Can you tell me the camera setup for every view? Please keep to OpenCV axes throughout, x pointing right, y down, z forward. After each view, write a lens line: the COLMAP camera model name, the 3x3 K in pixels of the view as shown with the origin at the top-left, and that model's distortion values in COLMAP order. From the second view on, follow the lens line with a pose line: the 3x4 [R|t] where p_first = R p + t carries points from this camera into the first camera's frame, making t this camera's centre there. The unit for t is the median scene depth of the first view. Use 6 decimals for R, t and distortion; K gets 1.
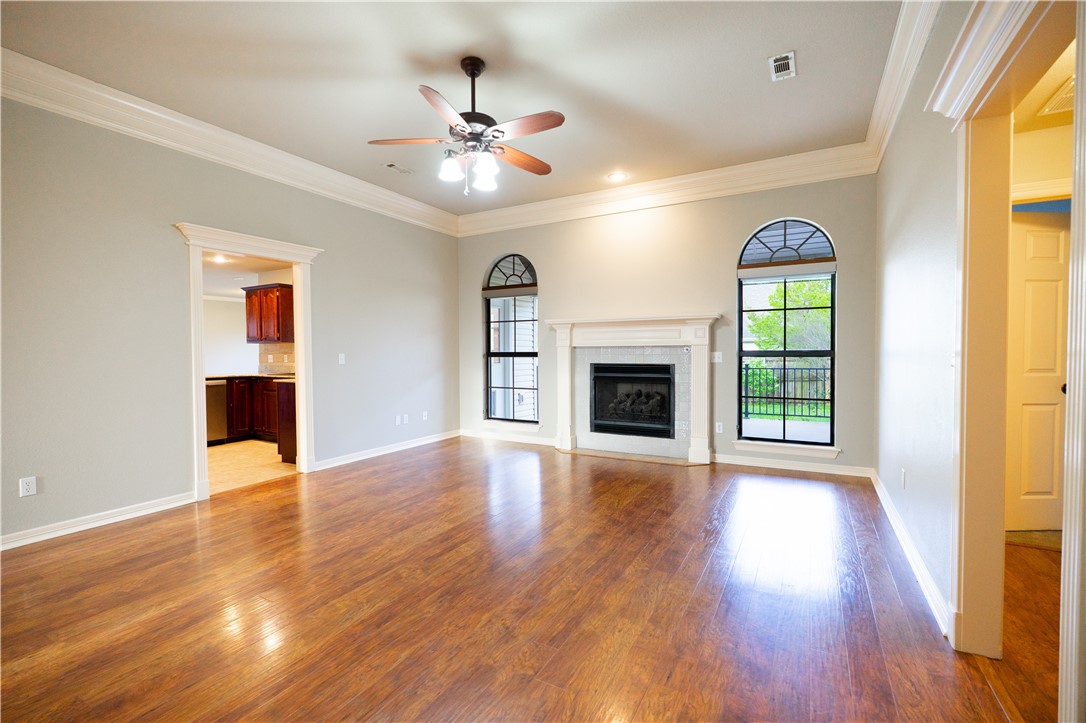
lens RADIAL K [[475.2, 0, 543.0], [0, 475.2, 361.5], [0, 0, 1]] dist [-0.000706, 0.000005]
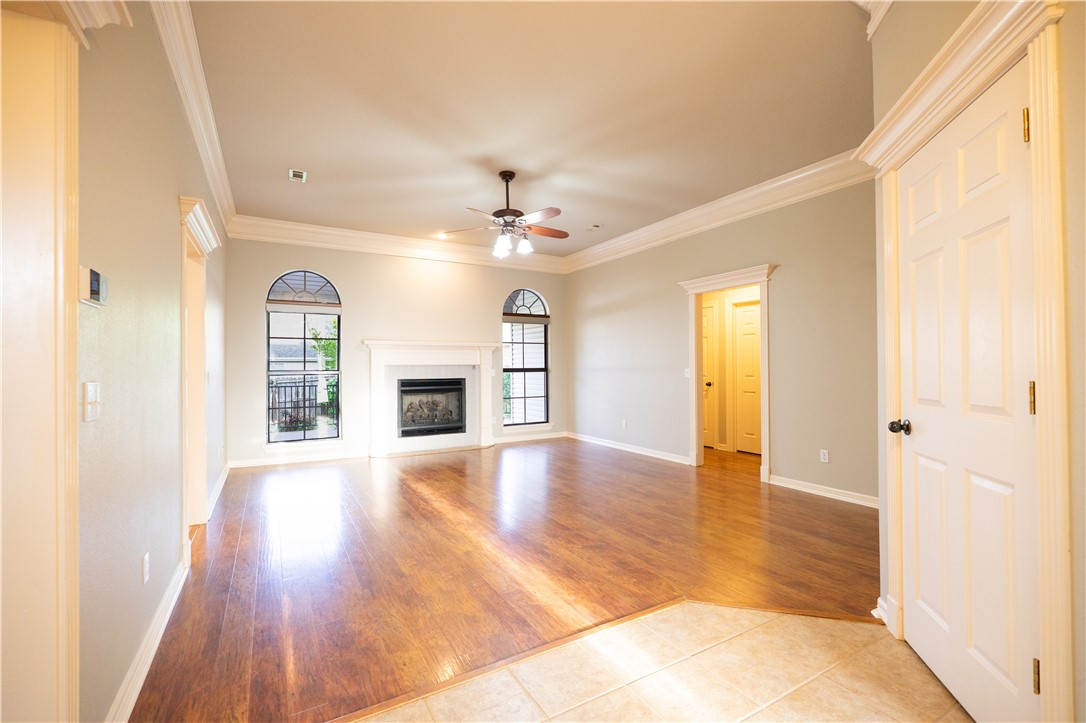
lens RADIAL K [[475.2, 0, 543.0], [0, 475.2, 361.5], [0, 0, 1]] dist [-0.000706, 0.000005]
pose [[0.511126, 0.013032, 0.859407, -0.826394], [0.021745, 0.999369, -0.028087, 0.000989], [-0.859231, 0.033044, 0.510520, 0.099423]]
